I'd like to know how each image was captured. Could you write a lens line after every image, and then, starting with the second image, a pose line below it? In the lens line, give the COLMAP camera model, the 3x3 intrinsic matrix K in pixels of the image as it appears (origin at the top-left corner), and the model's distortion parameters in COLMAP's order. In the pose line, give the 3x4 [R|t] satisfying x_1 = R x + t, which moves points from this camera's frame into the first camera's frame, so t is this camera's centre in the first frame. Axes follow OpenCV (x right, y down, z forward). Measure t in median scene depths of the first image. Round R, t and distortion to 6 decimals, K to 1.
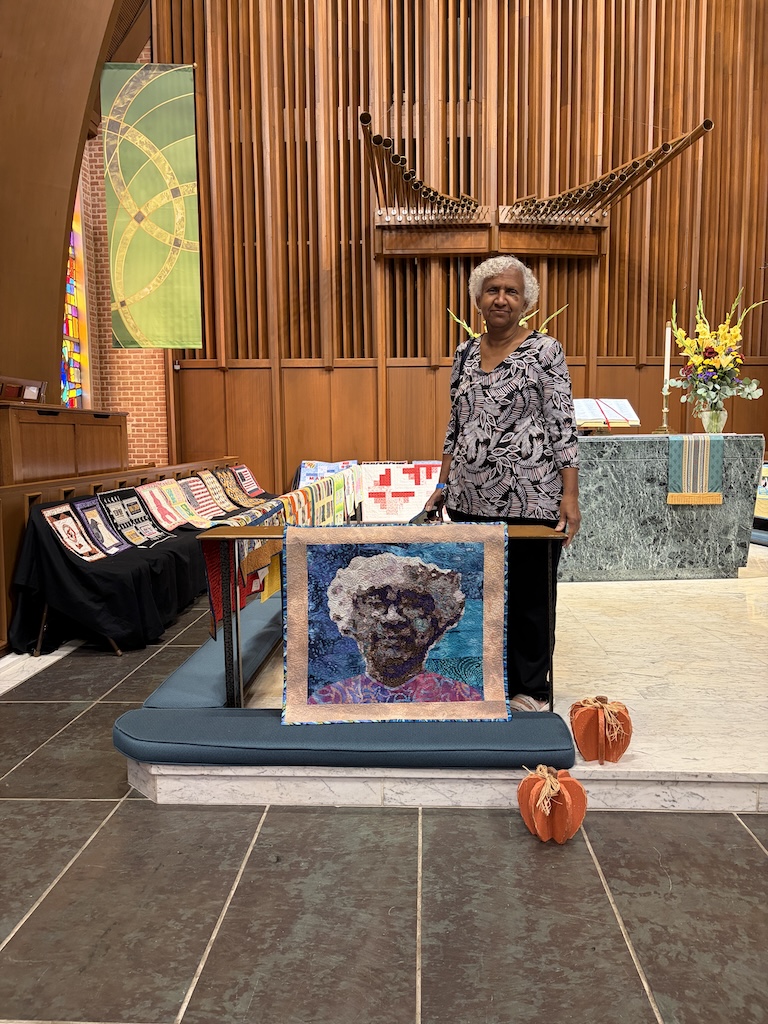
lens RADIAL K [[770.5, 0, 383.1], [0, 770.5, 515.7], [0, 0, 1]] dist [0.039474, -0.025425]
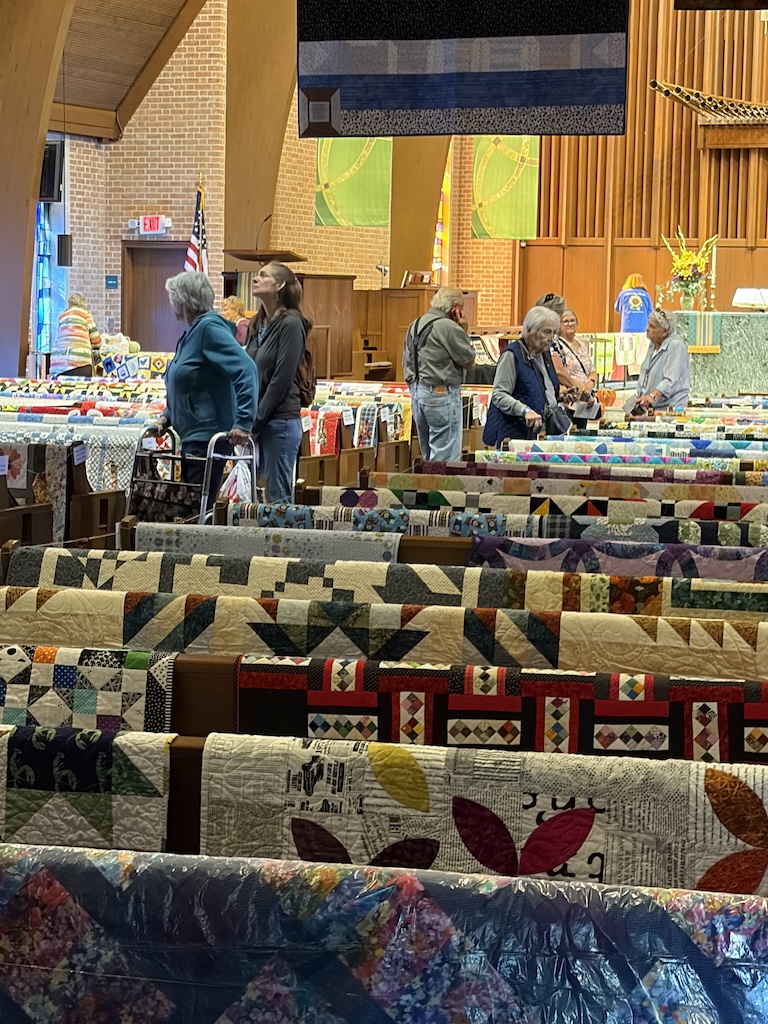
lens RADIAL K [[2315.5, 0, 384.2], [0, 2315.5, 511.8], [0, 0, 1]] dist [0.051414, 0.000000]
pose [[0.937317, 0.056995, -0.343785, 0.880912], [-0.062154, 0.998059, -0.003996, 0.268874], [0.342890, 0.025113, 0.939040, -2.699758]]
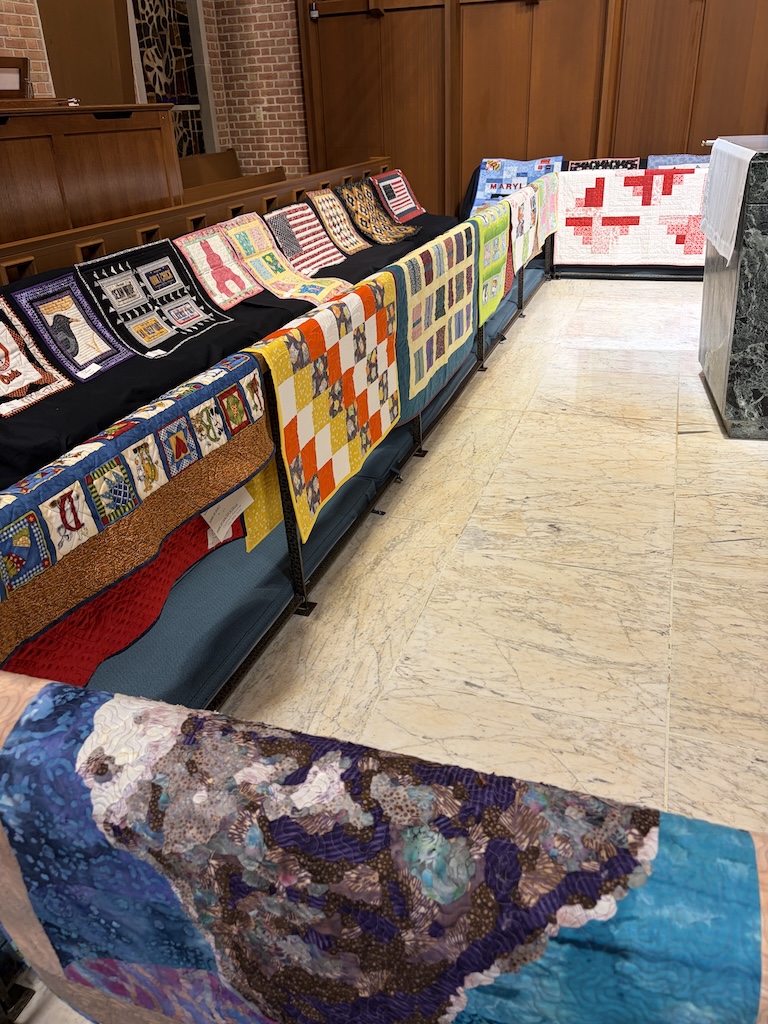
lens RADIAL K [[770.5, 0, 377.4], [0, 770.5, 512.1], [0, 0, 1]] dist [0.039474, -0.025425]
pose [[0.958589, 0.101816, -0.265972, 0.028476], [0.006222, 0.926200, 0.376980, -0.048224], [0.284726, -0.363024, 0.887212, 0.276077]]
